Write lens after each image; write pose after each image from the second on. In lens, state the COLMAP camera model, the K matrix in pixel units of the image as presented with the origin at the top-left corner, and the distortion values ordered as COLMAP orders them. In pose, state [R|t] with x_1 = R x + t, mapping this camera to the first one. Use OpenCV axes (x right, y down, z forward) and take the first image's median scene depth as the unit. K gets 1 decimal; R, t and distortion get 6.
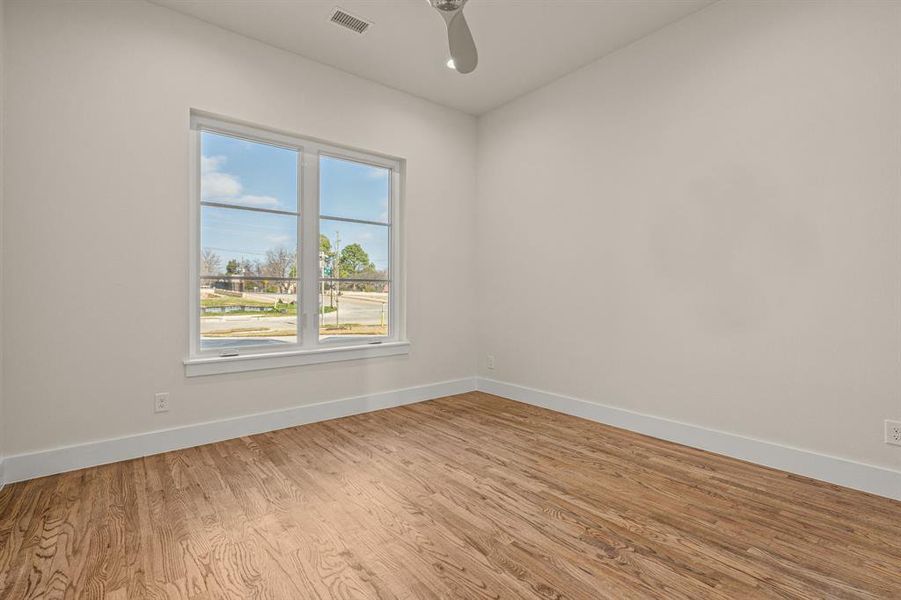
lens RADIAL K [[410.6, 0, 449.8], [0, 410.6, 297.4], [0, 0, 1]] dist [0.010214, -0.000349]
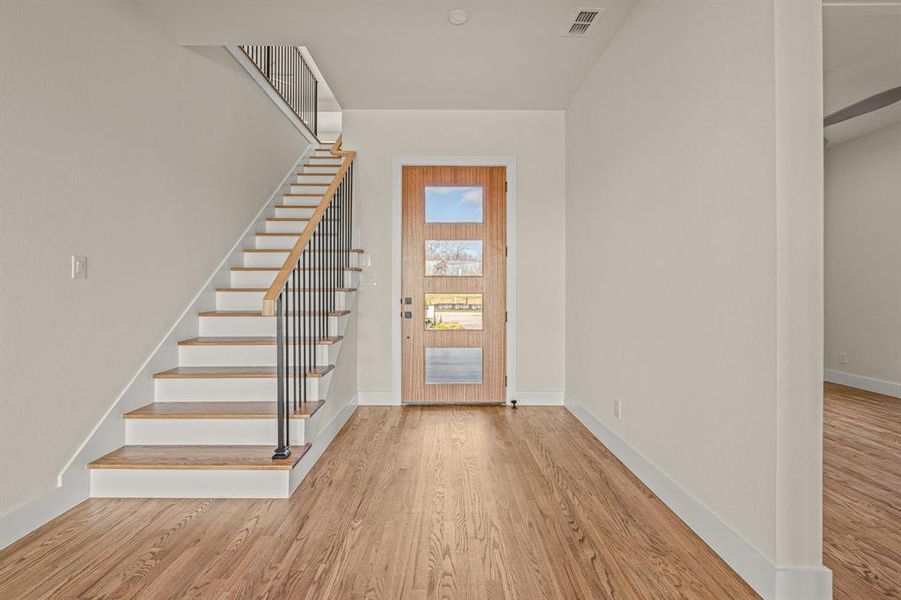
lens RADIAL K [[410.6, 0, 455.3], [0, 410.6, 296.3], [0, 0, 1]] dist [0.010214, -0.000349]
pose [[0.787779, -0.003149, -0.615950, -0.065888], [-0.000786, 0.999981, -0.006118, -0.022121], [0.615958, 0.005304, 0.787762, -0.937537]]
